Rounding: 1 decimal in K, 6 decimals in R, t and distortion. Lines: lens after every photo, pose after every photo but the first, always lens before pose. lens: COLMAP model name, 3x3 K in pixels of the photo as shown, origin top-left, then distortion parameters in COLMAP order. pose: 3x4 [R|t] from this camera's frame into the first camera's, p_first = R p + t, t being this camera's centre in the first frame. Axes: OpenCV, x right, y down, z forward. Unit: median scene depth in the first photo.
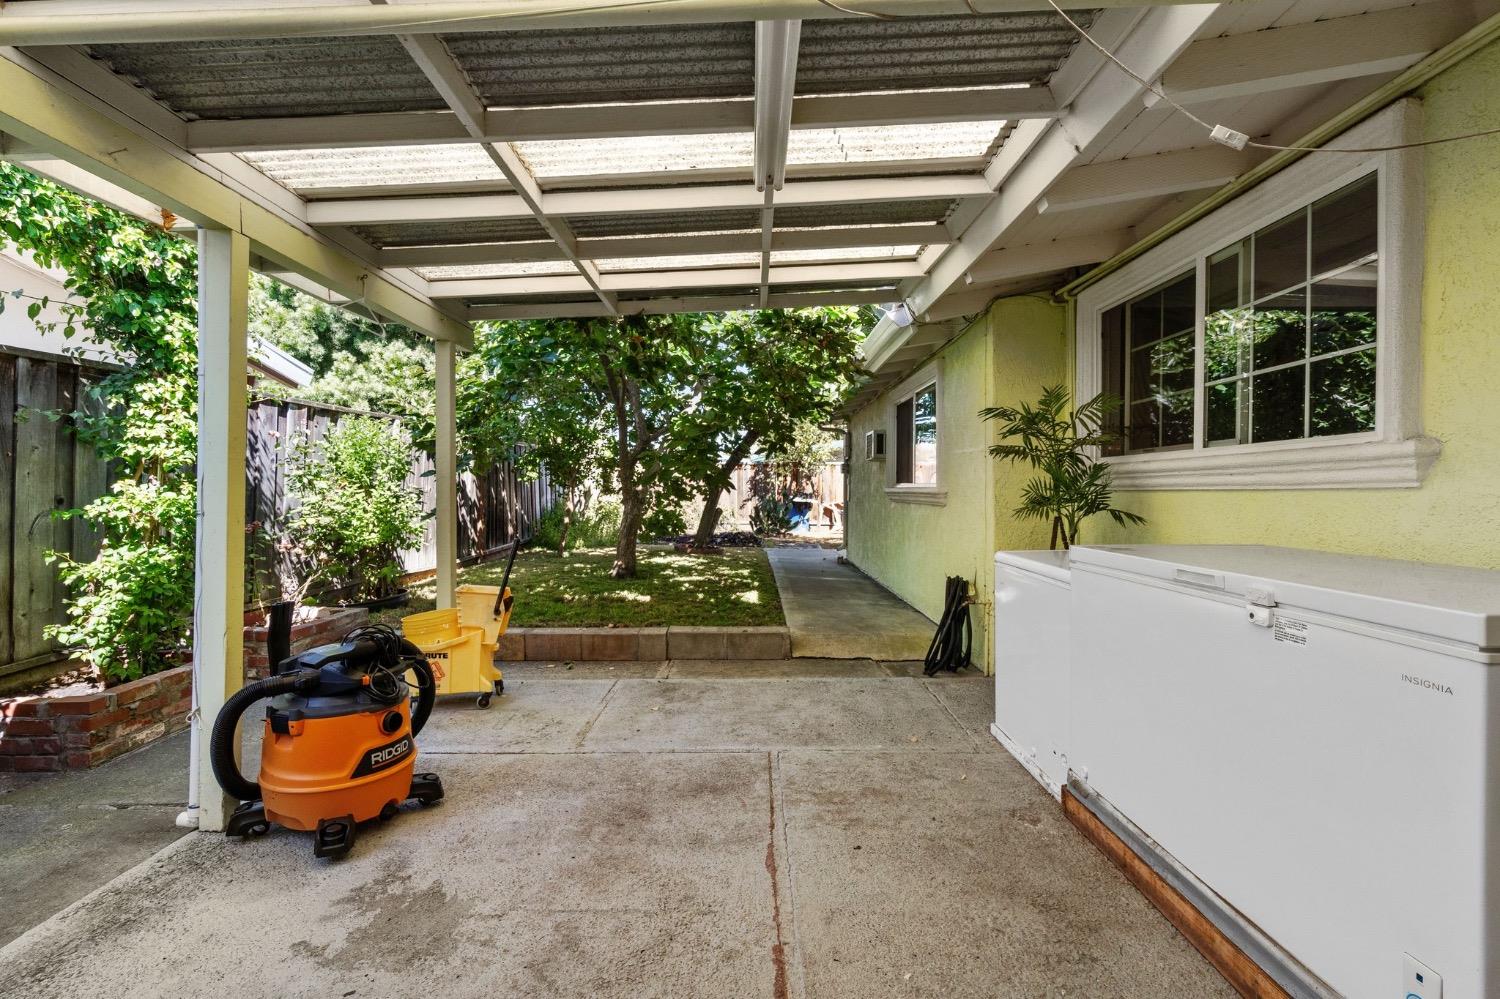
lens RADIAL K [[712.5, 0, 749.8], [0, 712.5, 495.9], [0, 0, 1]] dist [-0.005616, -0.000305]
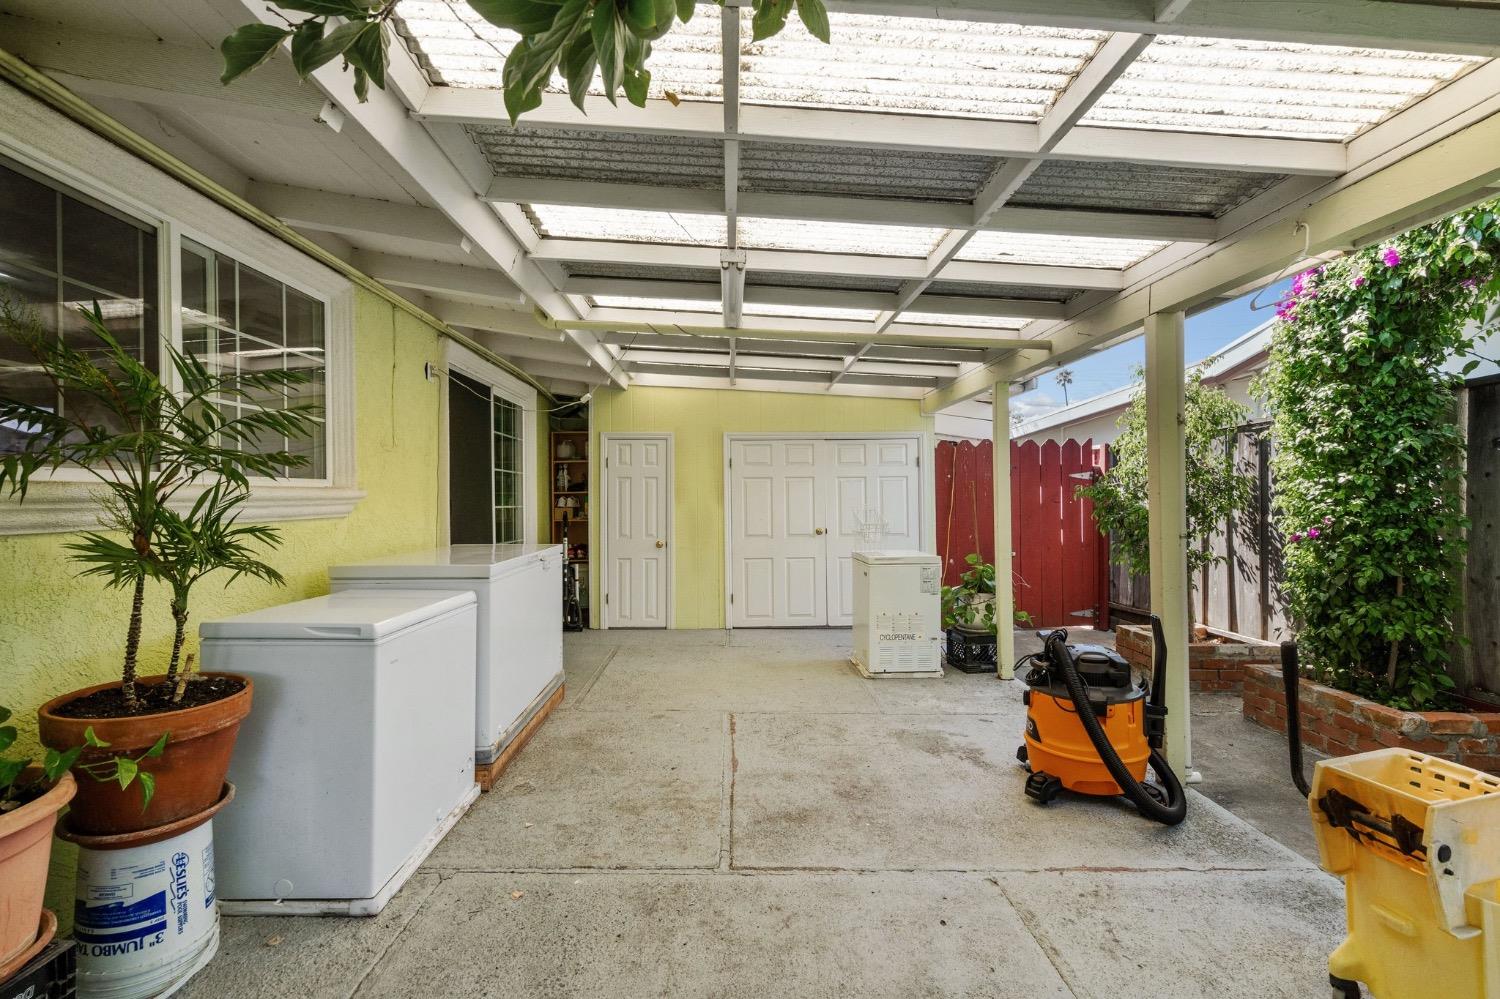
lens RADIAL K [[712.5, 0, 749.8], [0, 712.5, 498.2], [0, 0, 1]] dist [-0.005616, -0.000305]
pose [[-0.999563, 0.003257, -0.029397, 0.035953], [0.003062, 0.999973, 0.006680, -0.053665], [0.029418, 0.006587, -0.999545, 2.241203]]
